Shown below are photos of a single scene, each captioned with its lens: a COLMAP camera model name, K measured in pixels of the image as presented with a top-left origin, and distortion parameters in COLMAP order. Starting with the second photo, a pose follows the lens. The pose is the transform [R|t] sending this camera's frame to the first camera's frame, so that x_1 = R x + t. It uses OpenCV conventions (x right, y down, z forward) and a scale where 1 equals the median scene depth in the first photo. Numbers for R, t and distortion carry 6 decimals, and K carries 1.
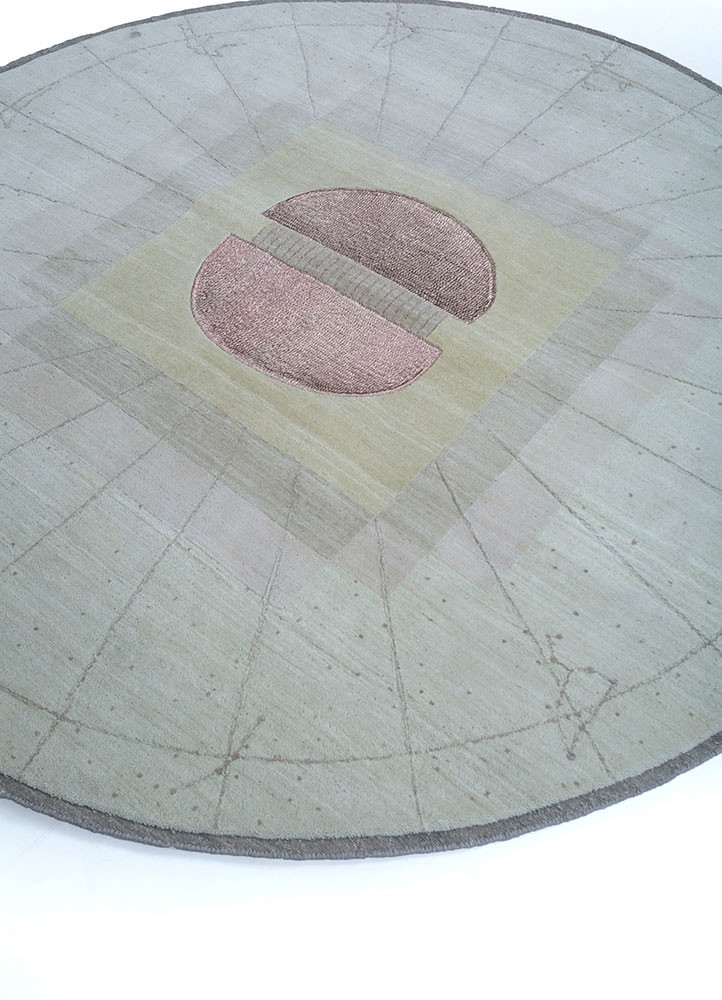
lens RADIAL K [[1071.4, 0, 381.2], [0, 1071.4, 499.5], [0, 0, 1]] dist [0.019369, -0.000340]
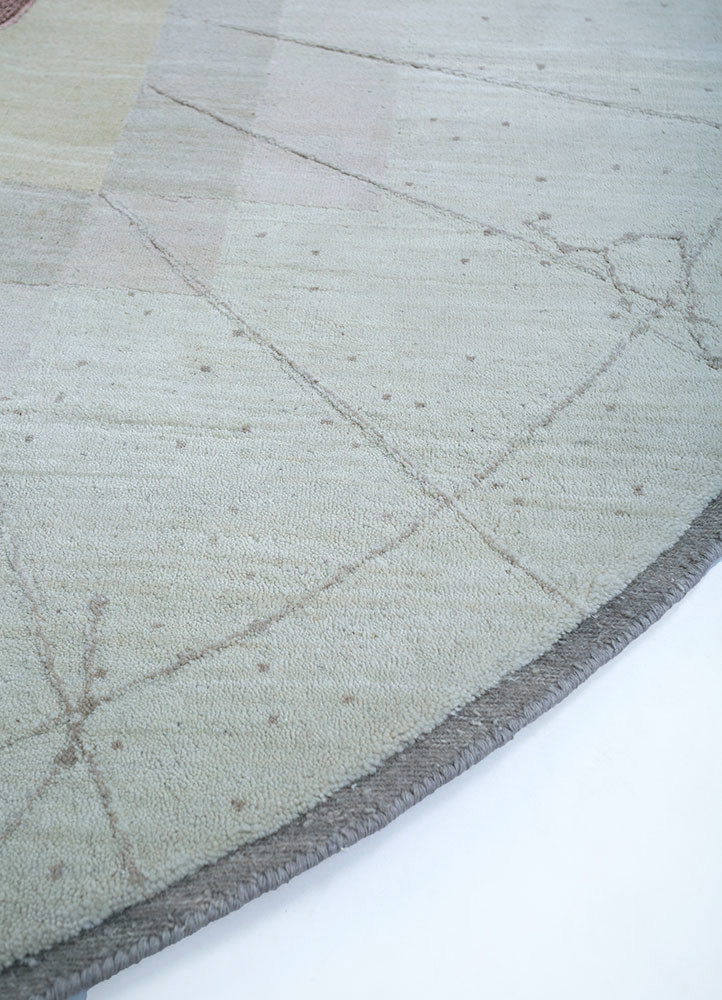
lens RADIAL K [[1071.4, 0, 381.2], [0, 1071.4, 499.5], [0, 0, 1]] dist [0.019369, -0.000340]
pose [[0.833065, -0.441677, 0.333052, -0.137587], [0.446832, 0.892214, 0.065546, 0.187028], [-0.326103, 0.094214, 0.940628, 0.570294]]
